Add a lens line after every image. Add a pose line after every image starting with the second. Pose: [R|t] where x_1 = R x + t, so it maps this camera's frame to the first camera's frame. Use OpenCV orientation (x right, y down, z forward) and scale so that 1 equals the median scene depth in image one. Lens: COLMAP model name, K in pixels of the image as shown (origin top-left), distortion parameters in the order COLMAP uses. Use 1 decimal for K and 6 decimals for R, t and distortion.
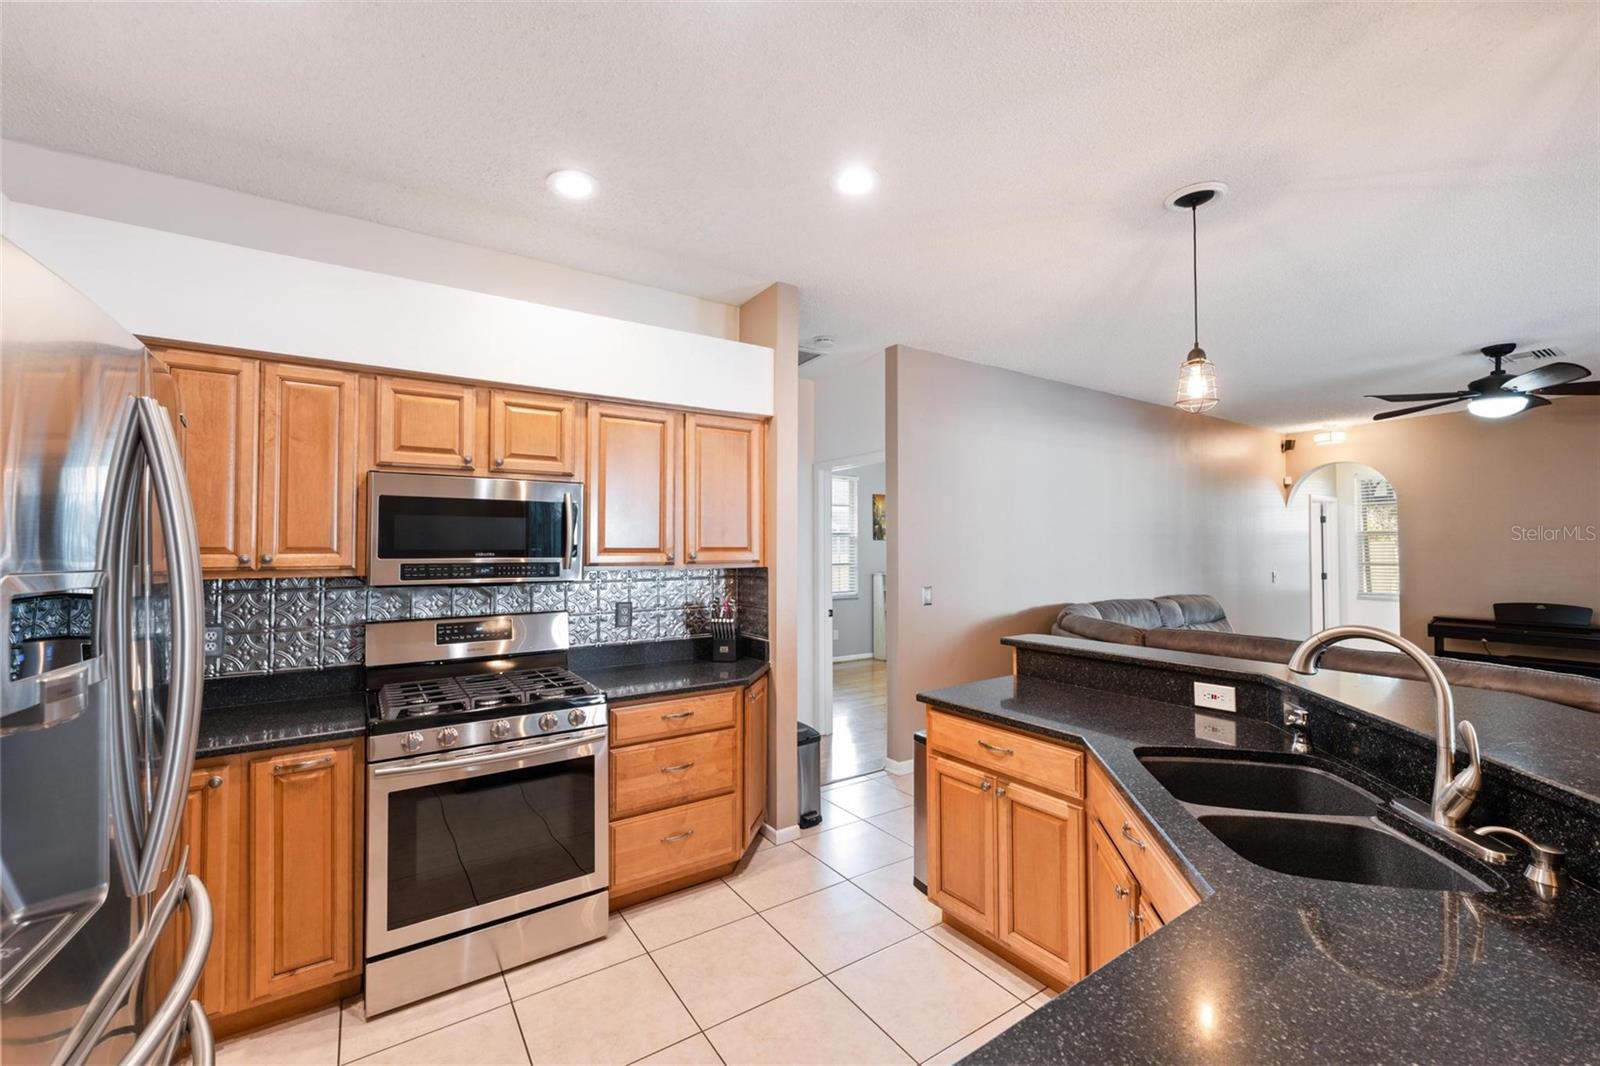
lens RADIAL K [[649.3, 0, 786.1], [0, 649.3, 530.5], [0, 0, 1]] dist [-0.003376, -0.001126]
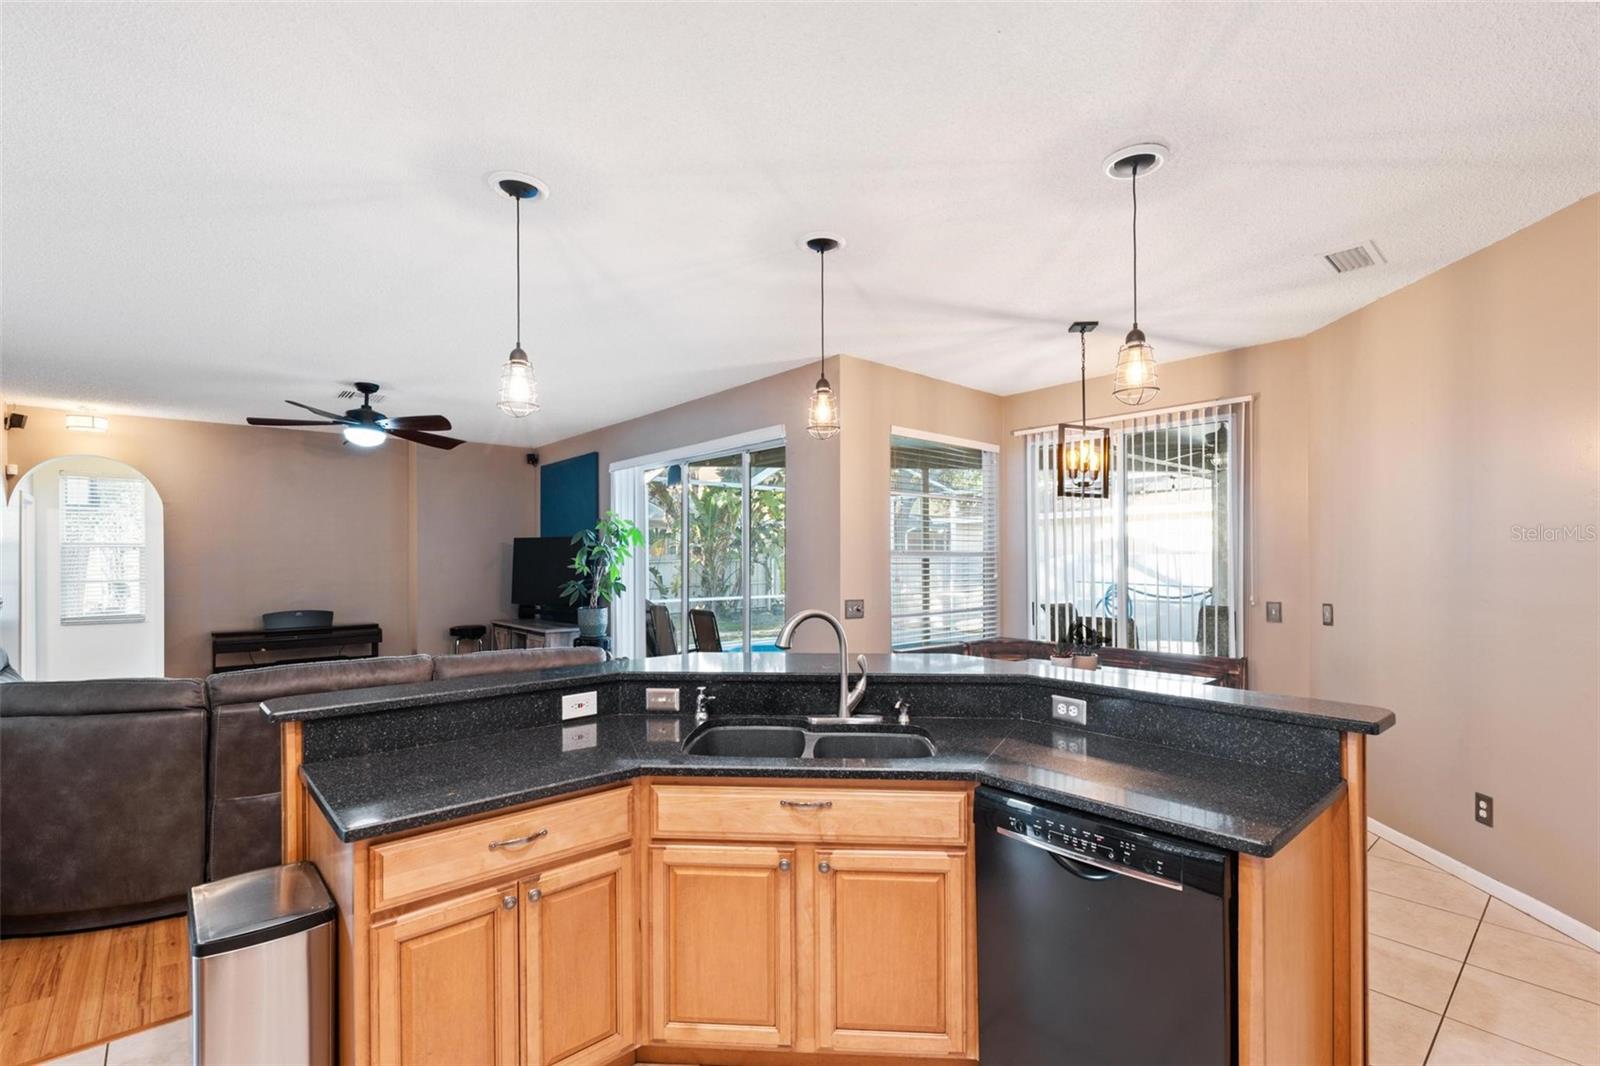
lens RADIAL K [[716.6, 0, 800.4], [0, 716.6, 548.1], [0, 0, 1]] dist [0.004594, 0.000285]
pose [[-0.129593, 0.016744, 0.991426, -0.452609], [-0.024079, 0.999509, -0.020028, 0.020173], [-0.991275, -0.026468, -0.129126, 0.717973]]
